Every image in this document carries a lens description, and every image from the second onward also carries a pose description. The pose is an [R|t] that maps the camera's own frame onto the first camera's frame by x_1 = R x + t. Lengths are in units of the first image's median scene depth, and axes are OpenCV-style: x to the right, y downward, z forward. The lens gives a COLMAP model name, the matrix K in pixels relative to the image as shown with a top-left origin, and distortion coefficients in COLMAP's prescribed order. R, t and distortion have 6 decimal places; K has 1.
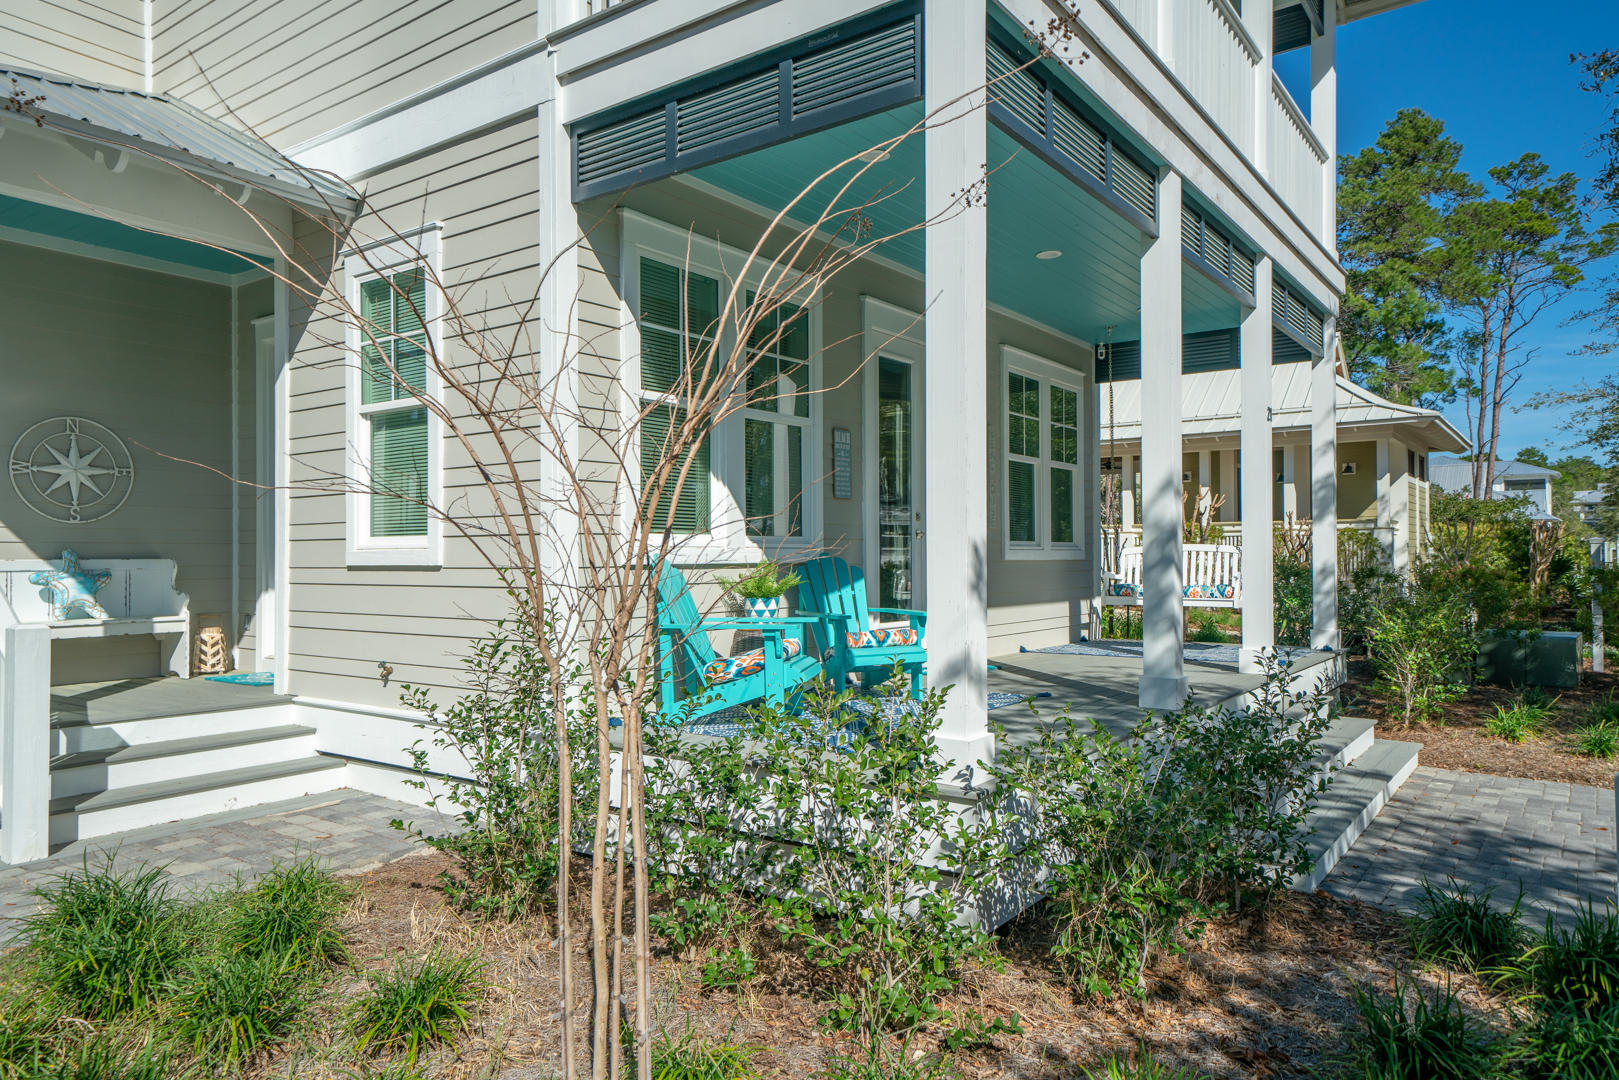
lens RADIAL K [[1064.0, 0, 809.5], [0, 1064.0, 540.0], [0, 0, 1]] dist [-0.003058, -0.000758]
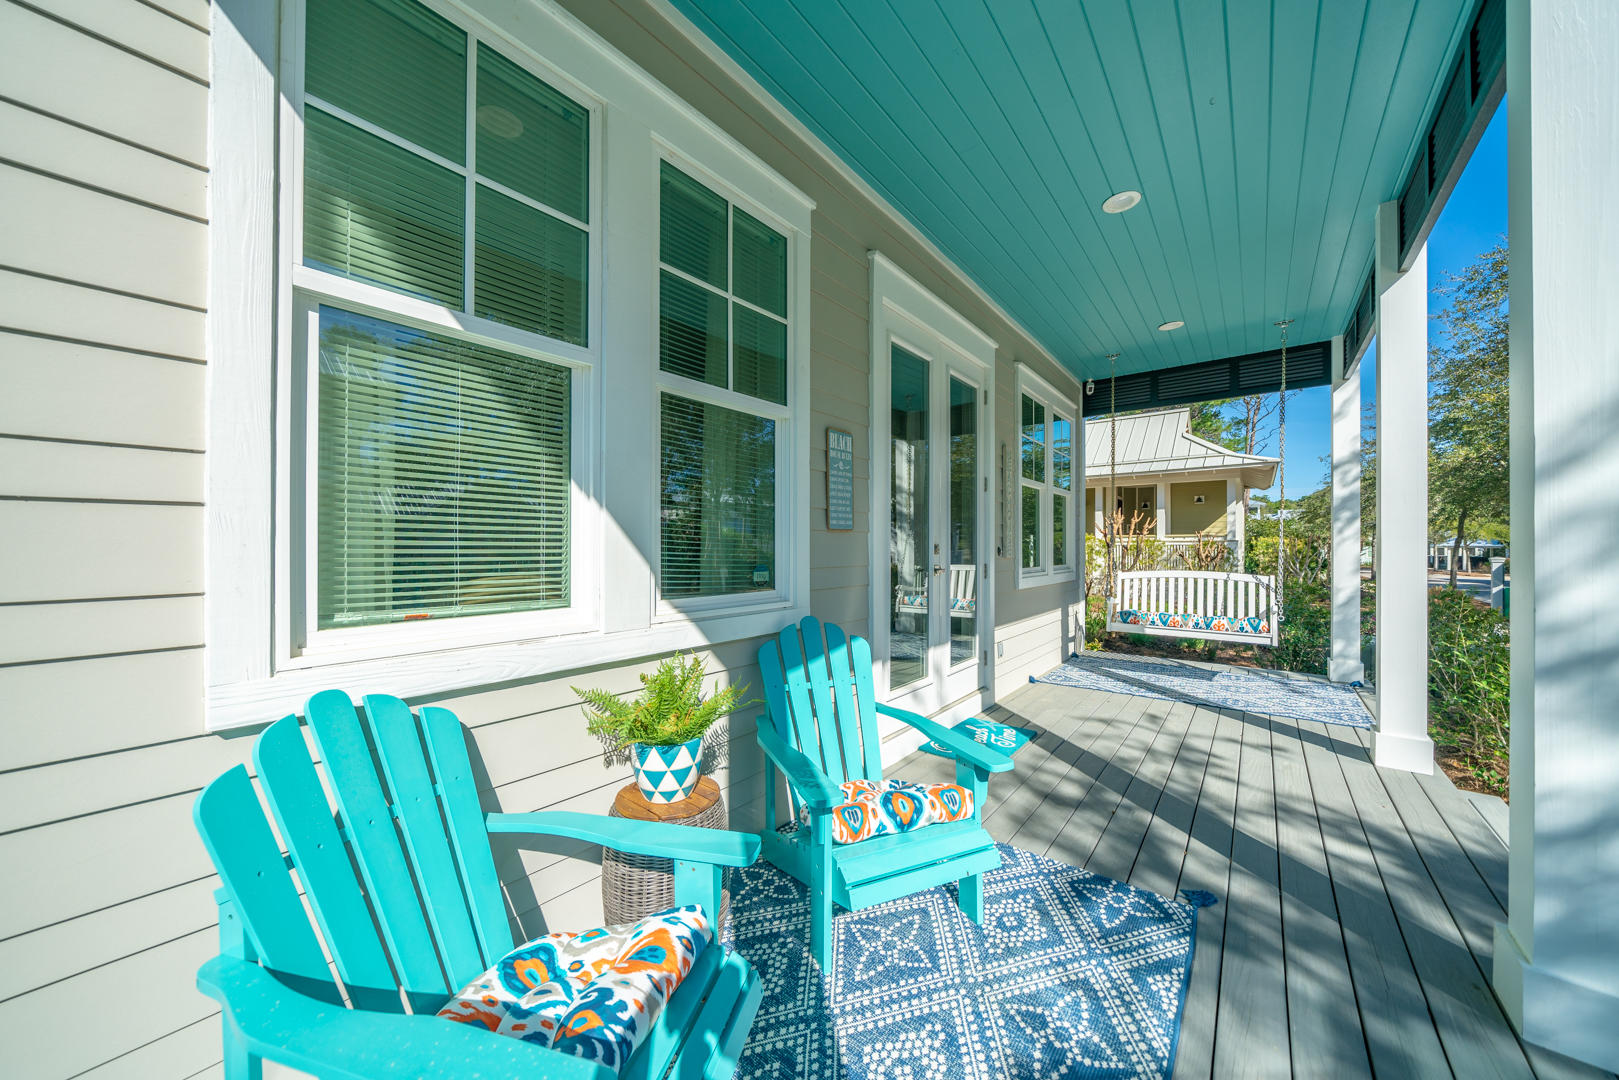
lens RADIAL K [[554.6, 0, 809.5], [0, 554.6, 540.0], [0, 0, 1]] dist [-0.000058, -0.000015]
pose [[0.998656, 0.008301, -0.051157, 0.030135], [-0.008028, 0.999952, 0.005536, -0.034488], [0.051200, -0.005118, 0.998675, 0.647765]]
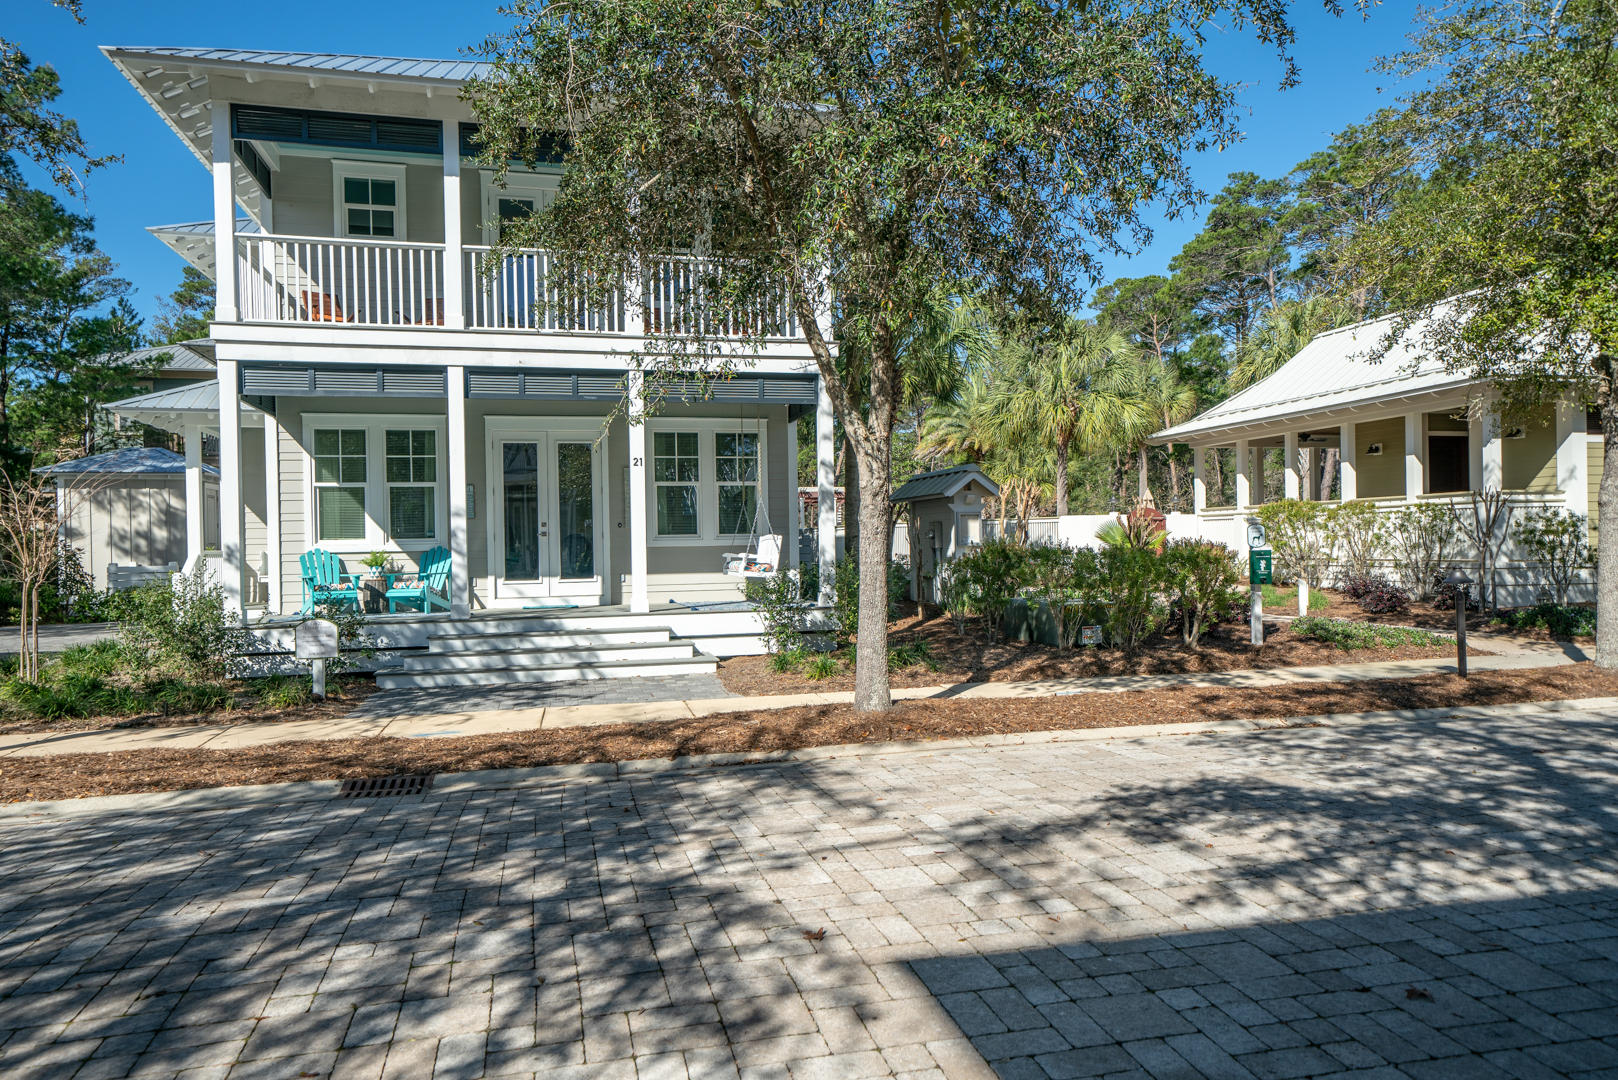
lens RADIAL K [[1063.4, 0, 809.0], [0, 1063.4, 540.0], [0, 0, 1]] dist [-0.003058, -0.000758]
pose [[0.764505, -0.010319, -0.644535, 1.877766], [0.023085, 0.999669, 0.011377, -0.005950], [0.644204, -0.023577, 0.764490, -0.134306]]
